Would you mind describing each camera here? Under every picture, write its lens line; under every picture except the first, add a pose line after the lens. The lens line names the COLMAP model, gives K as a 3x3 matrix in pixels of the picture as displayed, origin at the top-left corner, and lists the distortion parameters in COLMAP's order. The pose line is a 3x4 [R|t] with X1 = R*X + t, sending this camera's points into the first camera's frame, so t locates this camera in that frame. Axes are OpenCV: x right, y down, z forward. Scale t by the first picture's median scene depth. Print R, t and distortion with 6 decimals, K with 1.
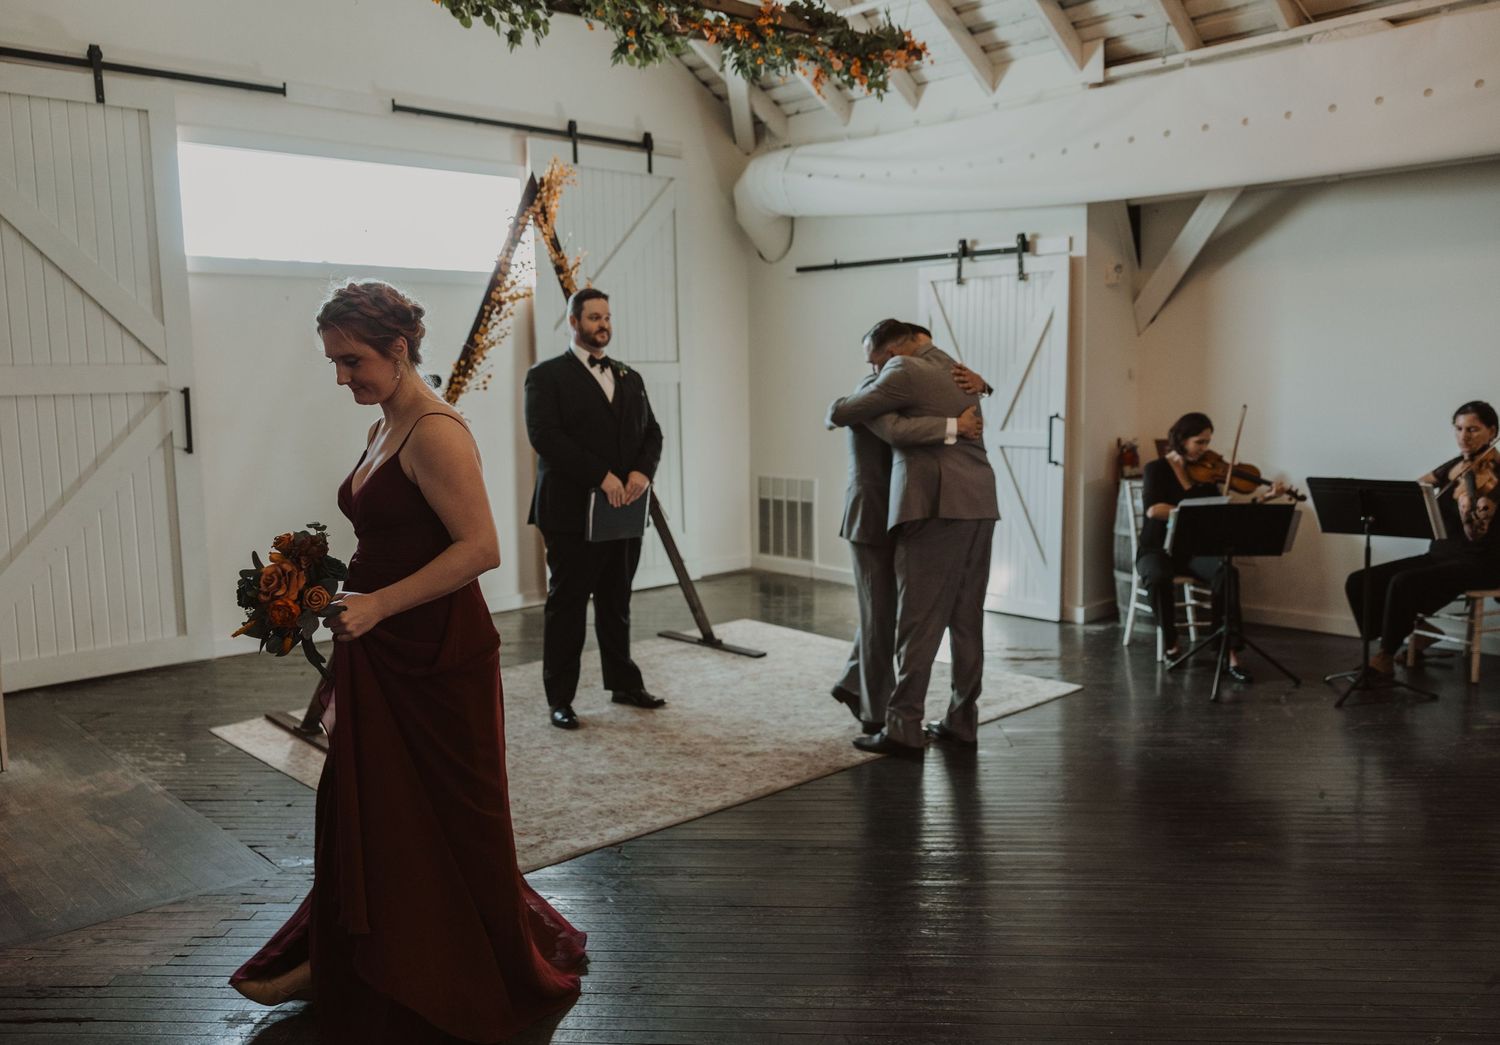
lens RADIAL K [[1251.5, 0, 724.1], [0, 1251.5, 502.5], [0, 0, 1]] dist [0.001412, 0.012960]
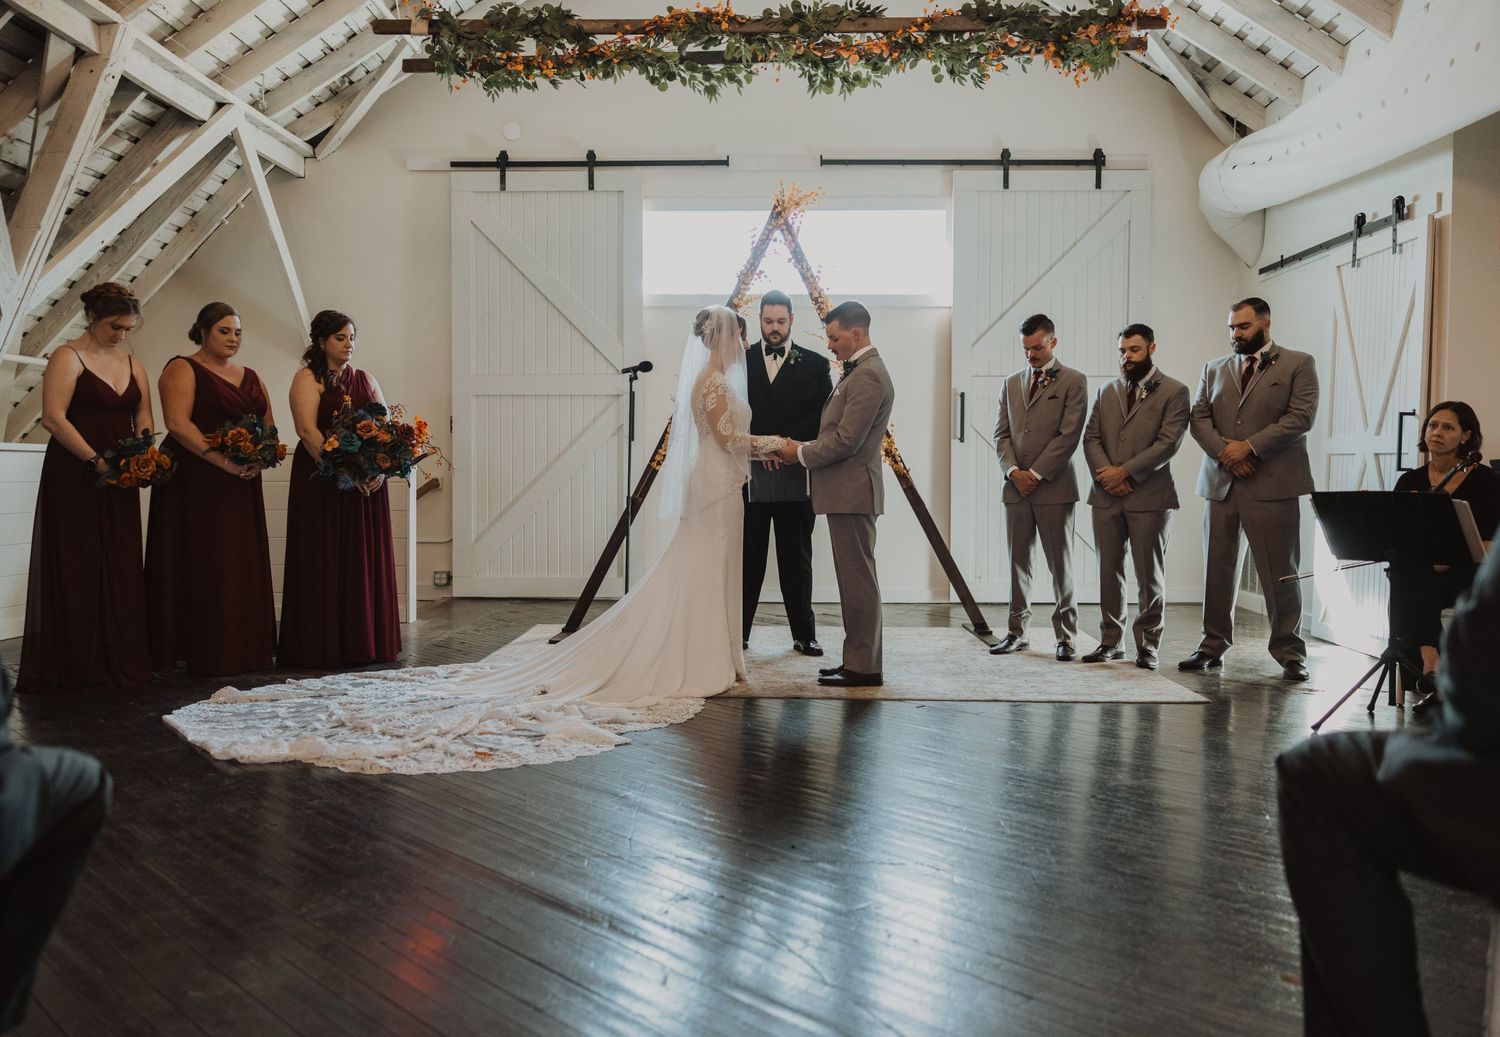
lens RADIAL K [[1251.5, 0, 722.7], [0, 1251.5, 522.9], [0, 0, 1]] dist [0.001412, 0.012960]
pose [[0.709519, 0.052143, -0.702754, 0.595323], [-0.086871, 0.996124, -0.013797, 0.059941], [0.699311, 0.070838, 0.711299, 0.119502]]
